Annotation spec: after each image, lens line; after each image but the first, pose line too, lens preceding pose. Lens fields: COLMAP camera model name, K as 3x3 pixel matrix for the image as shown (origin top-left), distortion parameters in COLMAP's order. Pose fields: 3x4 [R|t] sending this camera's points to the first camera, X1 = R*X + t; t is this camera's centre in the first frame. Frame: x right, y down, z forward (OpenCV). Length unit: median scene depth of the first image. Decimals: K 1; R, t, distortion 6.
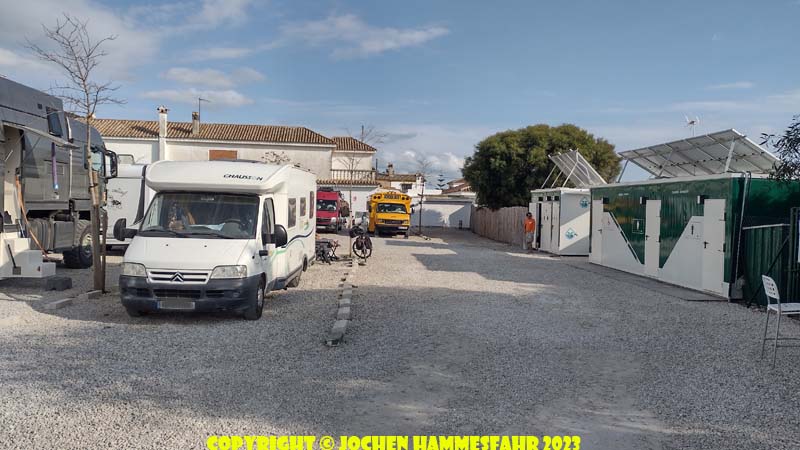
lens RADIAL K [[595.2, 0, 401.3], [0, 595.2, 227.3], [0, 0, 1]] dist [0.005489, 0.000445]
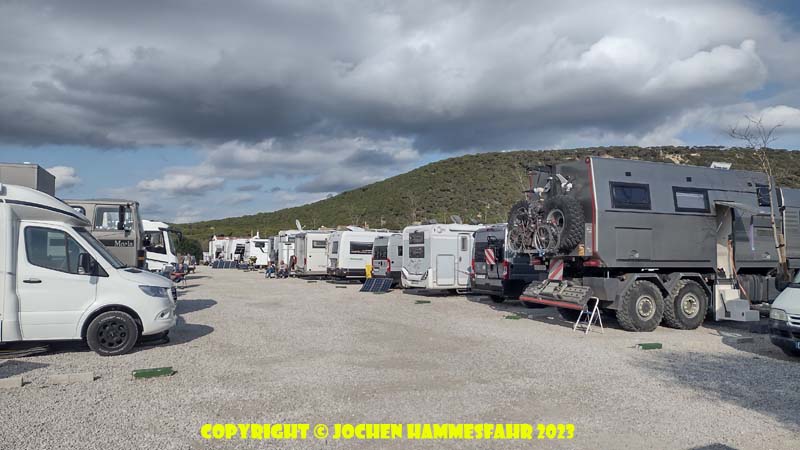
lens RADIAL K [[595.2, 0, 401.3], [0, 595.2, 227.3], [0, 0, 1]] dist [0.005489, 0.000445]
pose [[0.362805, -0.065476, -0.929562, 0.306452], [-0.029422, 0.996226, -0.081655, 0.010923], [0.931401, 0.056975, 0.359509, -0.130560]]
